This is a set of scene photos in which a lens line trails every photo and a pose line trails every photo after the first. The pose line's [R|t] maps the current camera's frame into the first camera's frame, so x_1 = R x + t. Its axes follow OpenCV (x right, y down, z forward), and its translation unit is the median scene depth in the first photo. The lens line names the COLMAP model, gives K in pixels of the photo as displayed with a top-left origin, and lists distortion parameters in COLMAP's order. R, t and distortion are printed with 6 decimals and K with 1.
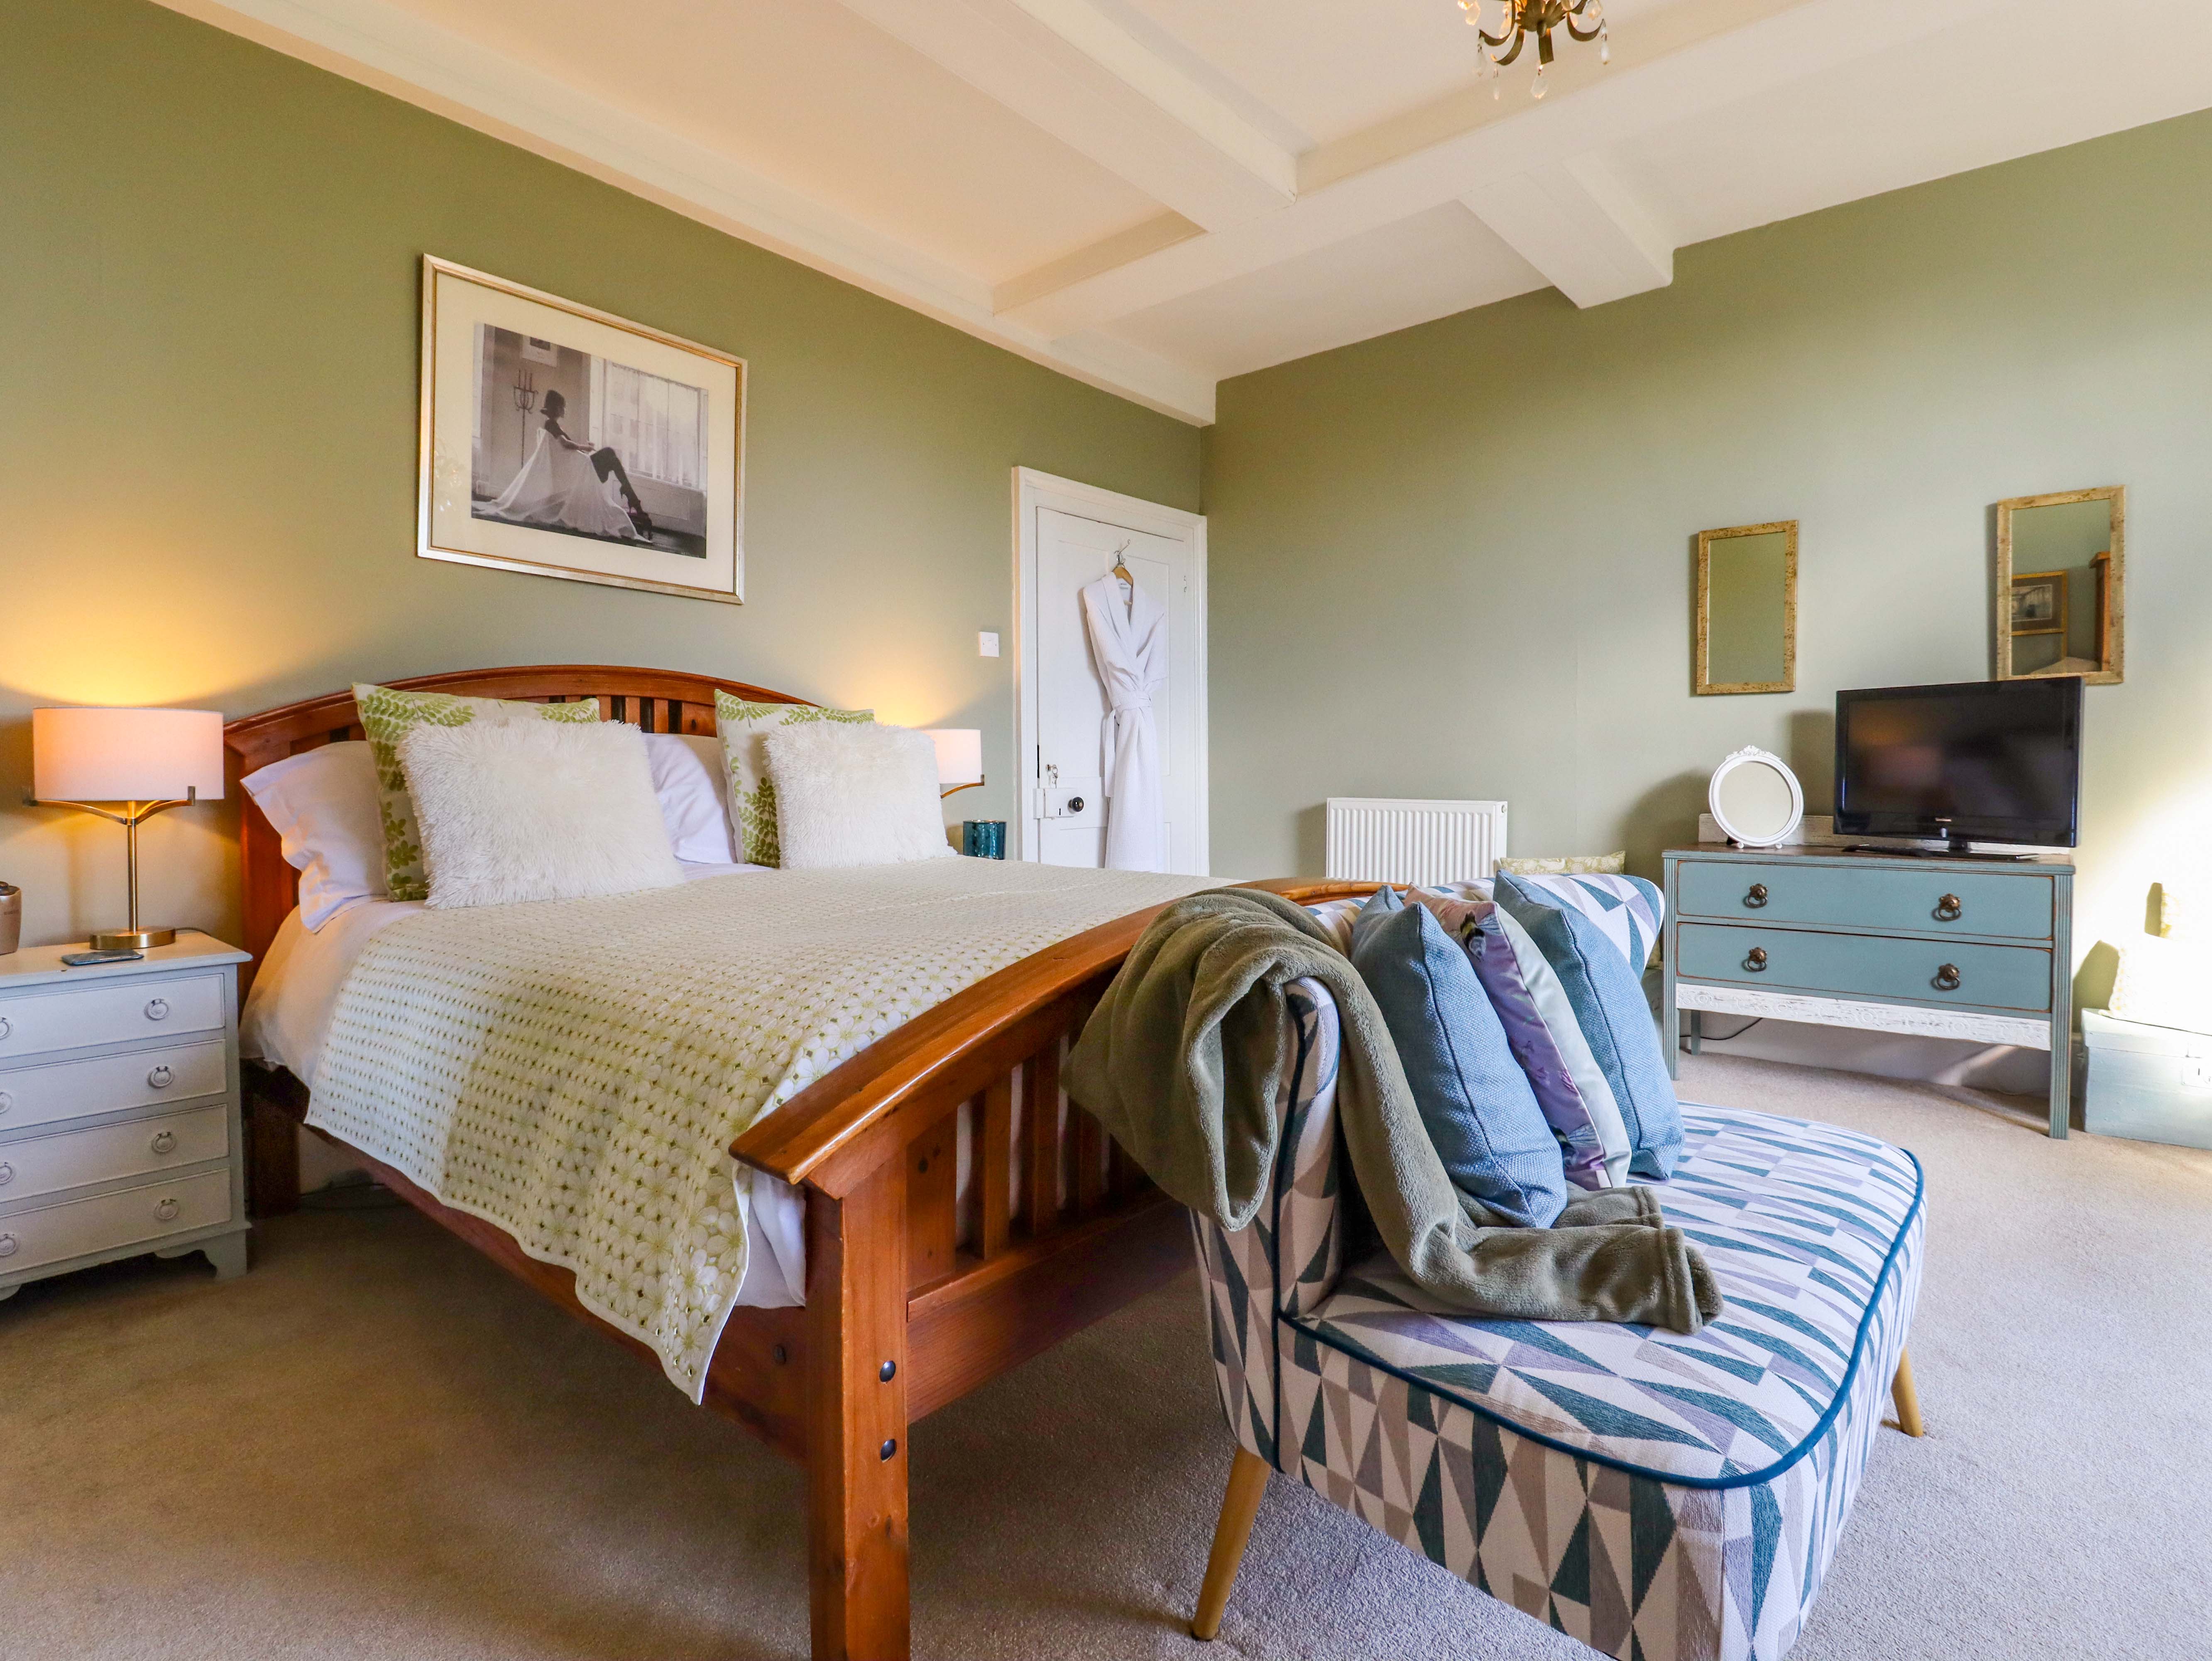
lens RADIAL K [[1106.3, 0, 1142.8], [0, 1106.3, 800.9], [0, 0, 1]] dist [0.004402, -0.013717]
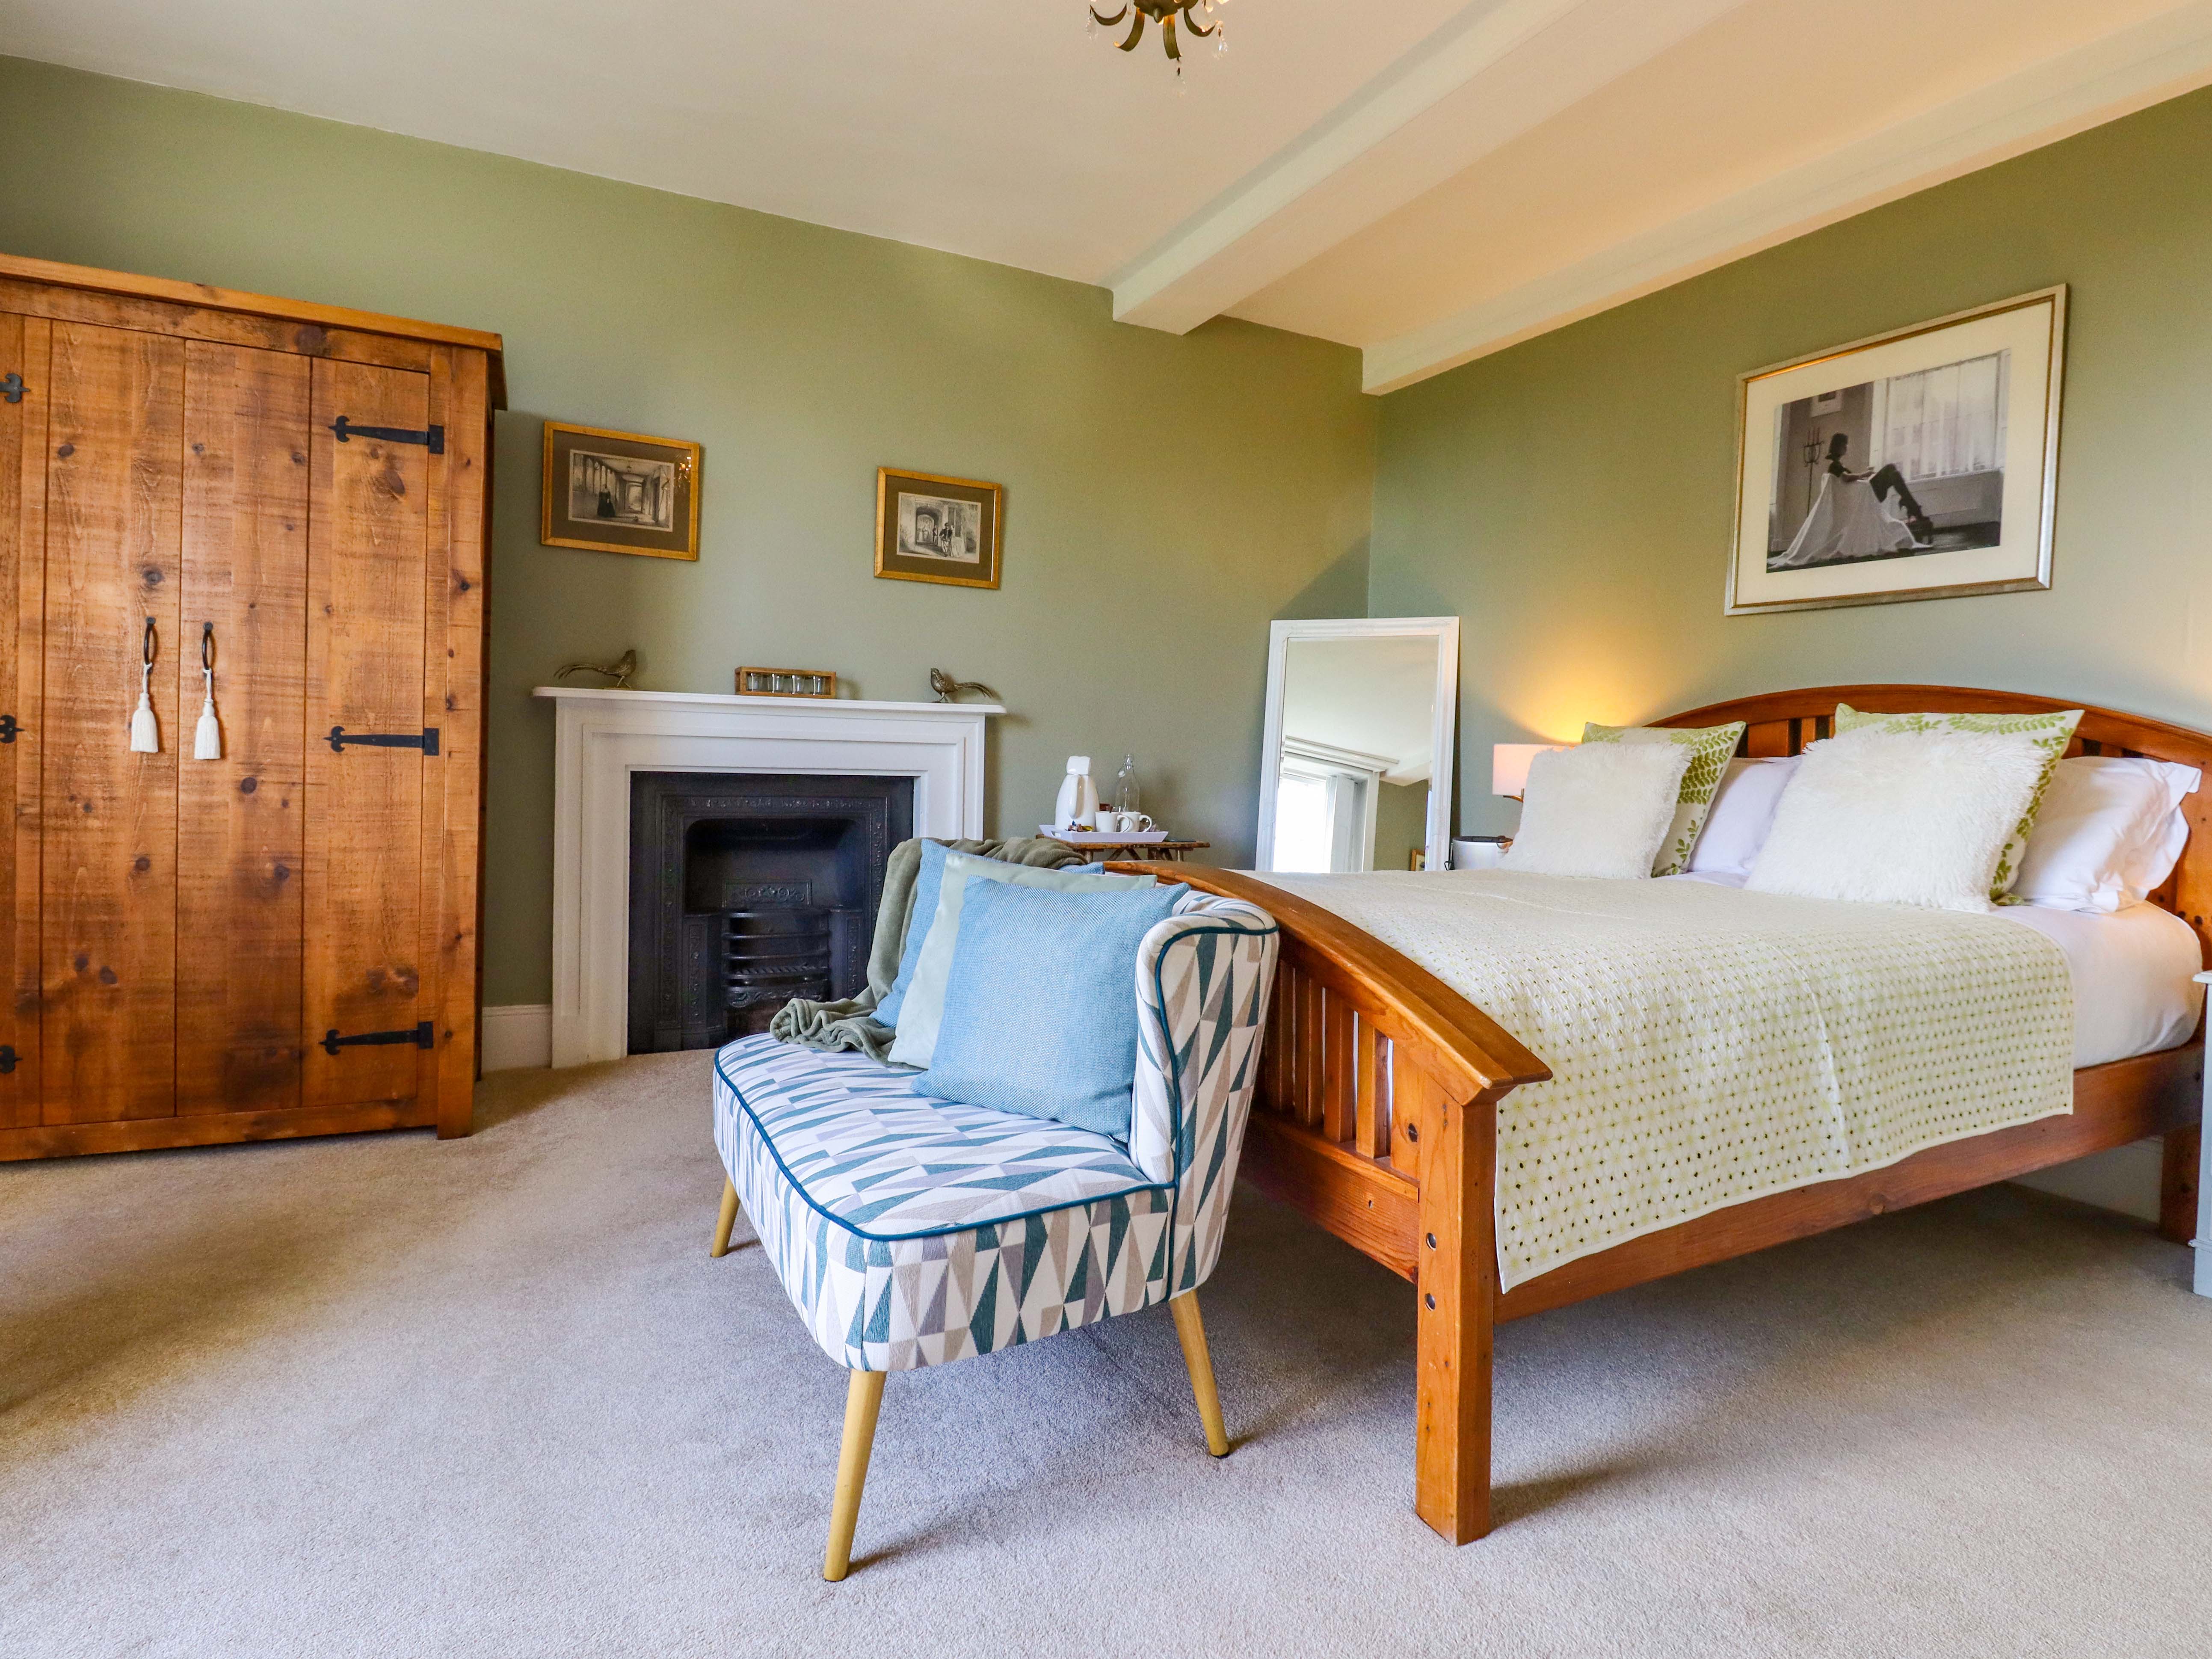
lens RADIAL K [[1106.2, 0, 1142.8], [0, 1106.2, 800.0], [0, 0, 1]] dist [0.004402, -0.013717]
pose [[-0.339642, 0.020414, -0.940333, 0.688084], [-0.050805, 0.997907, 0.040014, -0.023417], [0.939181, 0.061364, -0.337894, 0.724035]]
